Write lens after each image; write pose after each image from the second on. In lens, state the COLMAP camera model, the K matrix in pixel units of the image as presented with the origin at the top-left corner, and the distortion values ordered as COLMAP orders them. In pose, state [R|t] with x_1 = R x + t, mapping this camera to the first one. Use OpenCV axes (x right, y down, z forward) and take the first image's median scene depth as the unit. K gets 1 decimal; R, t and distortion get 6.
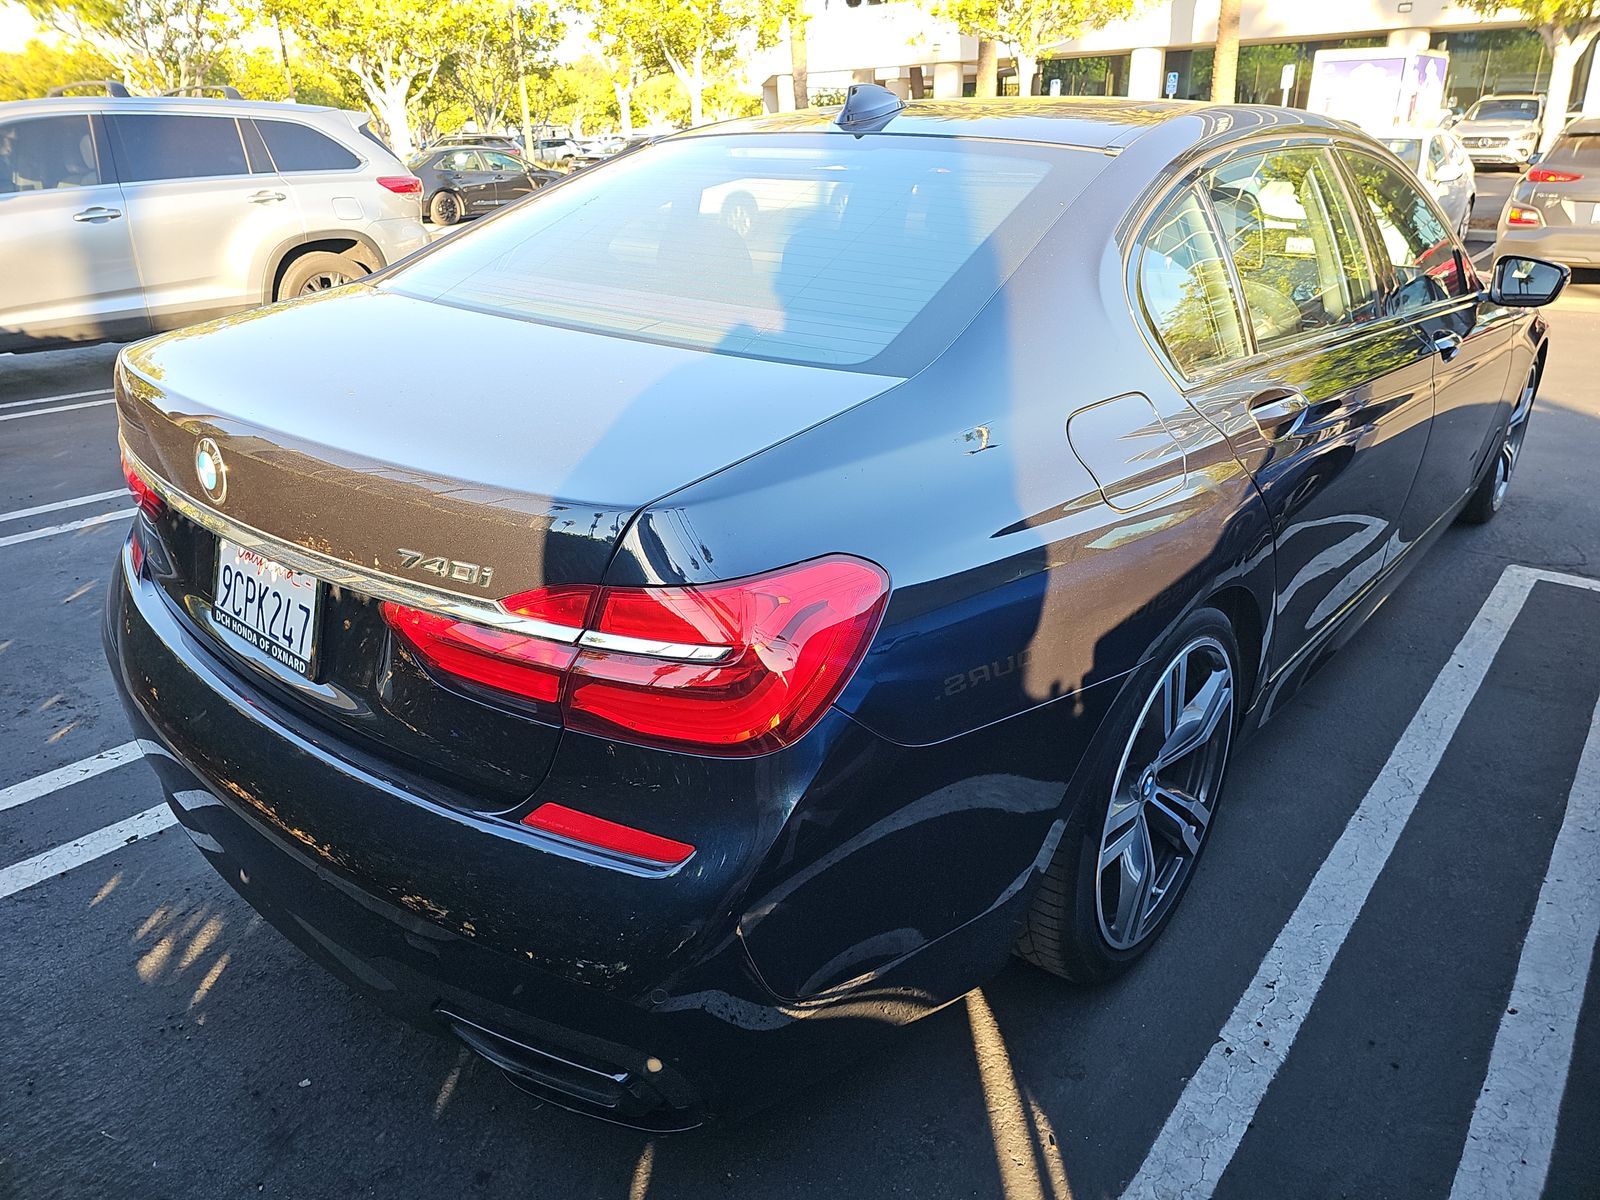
lens RADIAL K [[1086.4, 0, 799.2], [0, 1086.4, 593.8], [0, 0, 1]] dist [0.060931, -0.060455]
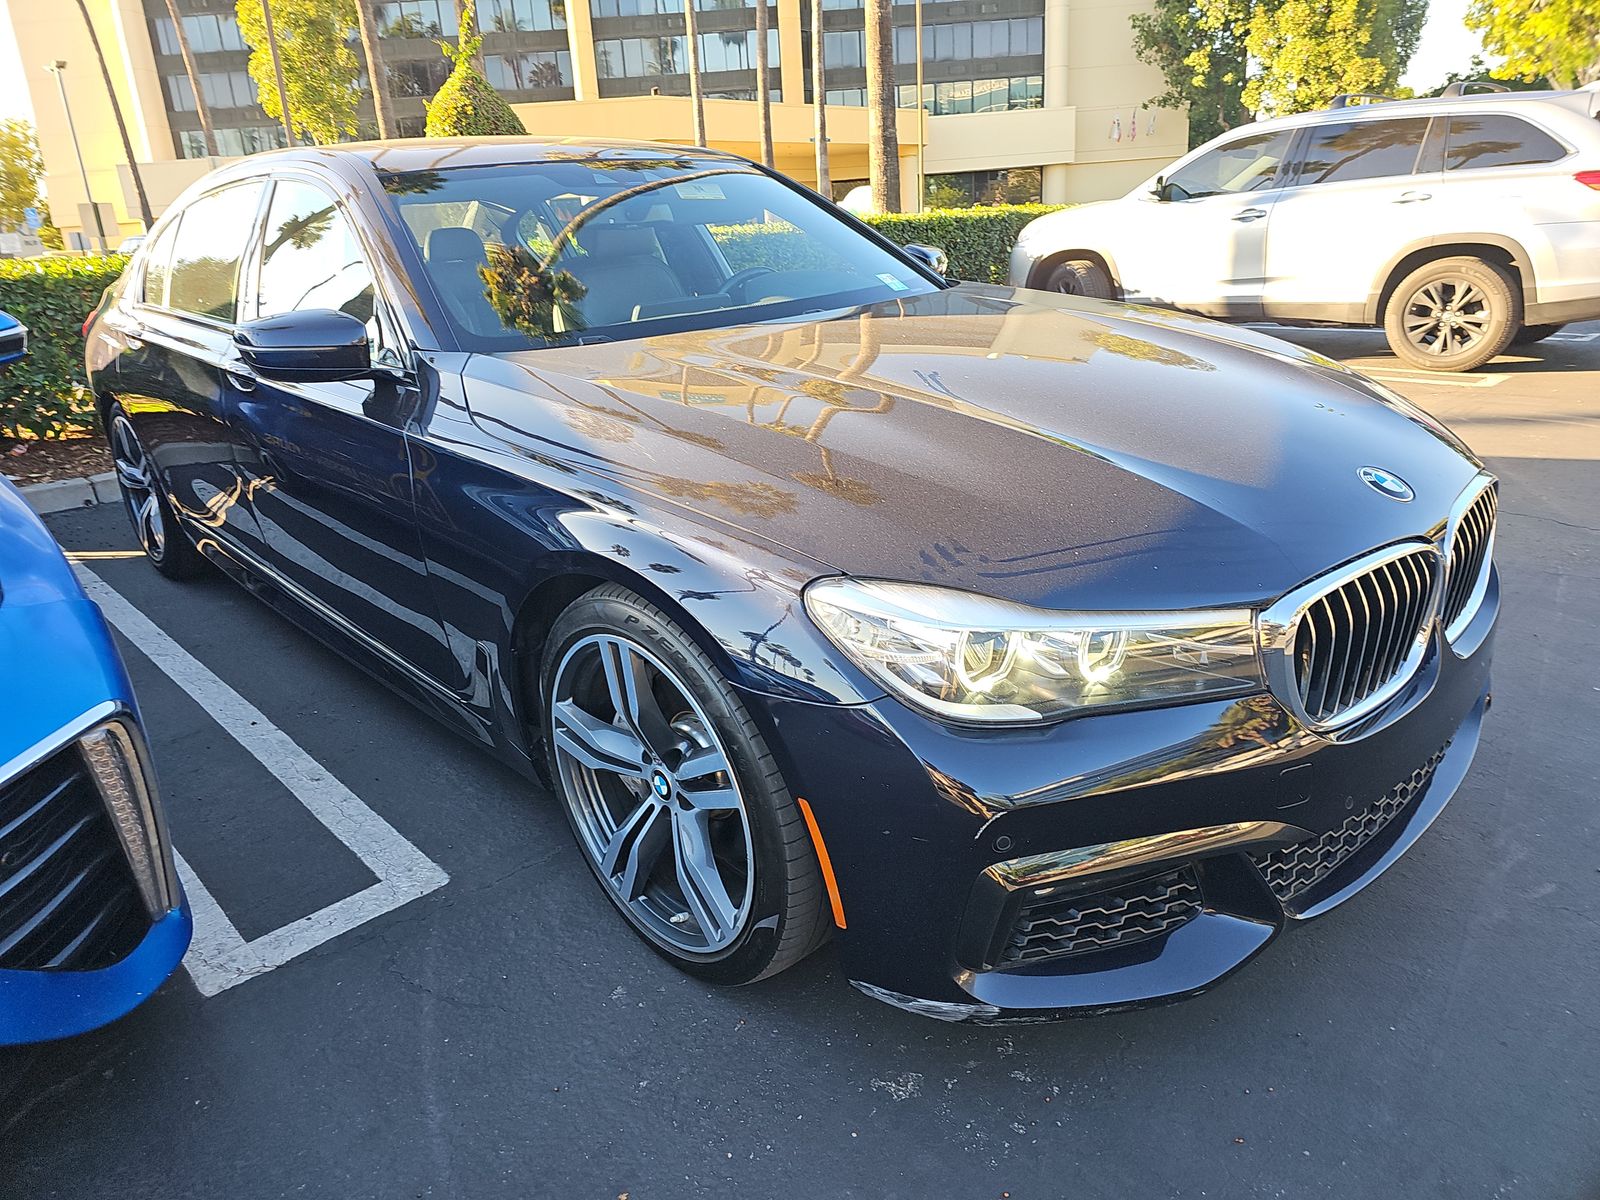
lens RADIAL K [[1086.4, 0, 799.2], [0, 1086.4, 593.8], [0, 0, 1]] dist [0.060931, -0.060455]
pose [[-0.139022, 0.339078, -0.930429, 0.618343], [-0.321509, 0.873203, 0.366262, -0.238722], [0.936645, 0.350060, -0.012378, 0.632634]]
